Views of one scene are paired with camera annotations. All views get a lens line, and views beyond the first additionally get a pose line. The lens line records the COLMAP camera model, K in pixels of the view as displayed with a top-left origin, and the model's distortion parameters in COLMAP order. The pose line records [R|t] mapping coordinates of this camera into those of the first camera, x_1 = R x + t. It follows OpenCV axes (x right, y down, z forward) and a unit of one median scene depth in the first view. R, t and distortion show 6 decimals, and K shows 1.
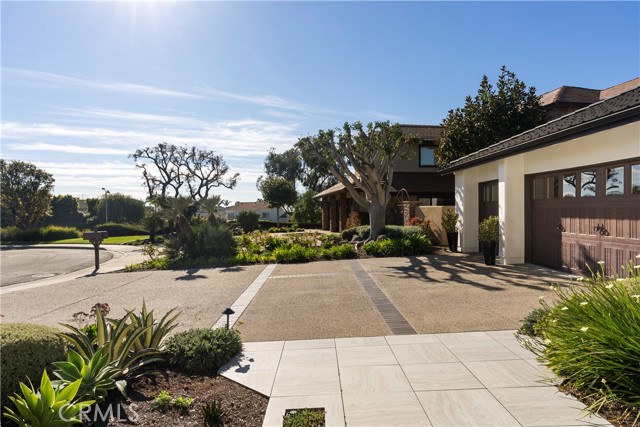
lens RADIAL K [[405.3, 0, 320.0], [0, 405.3, 213.5], [0, 0, 1]] dist [0.010035, 0.000498]
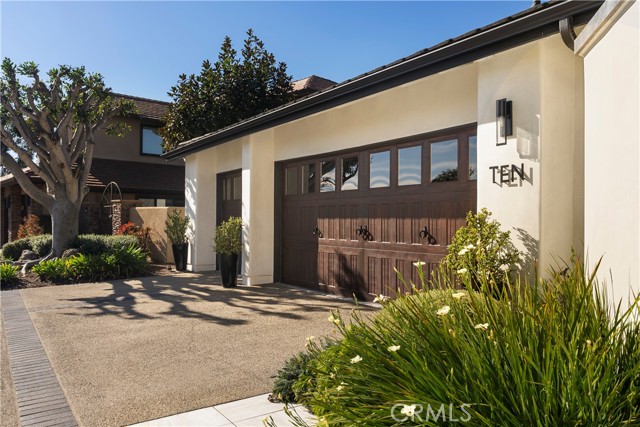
lens RADIAL K [[544.4, 0, 320.0], [0, 544.4, 213.5], [0, 0, 1]] dist [-0.012750, -0.002549]
pose [[0.849072, 0.020095, 0.527895, 0.041307], [-0.010763, 0.999727, -0.020744, 0.013493], [-0.528168, 0.011931, 0.849056, 0.091992]]
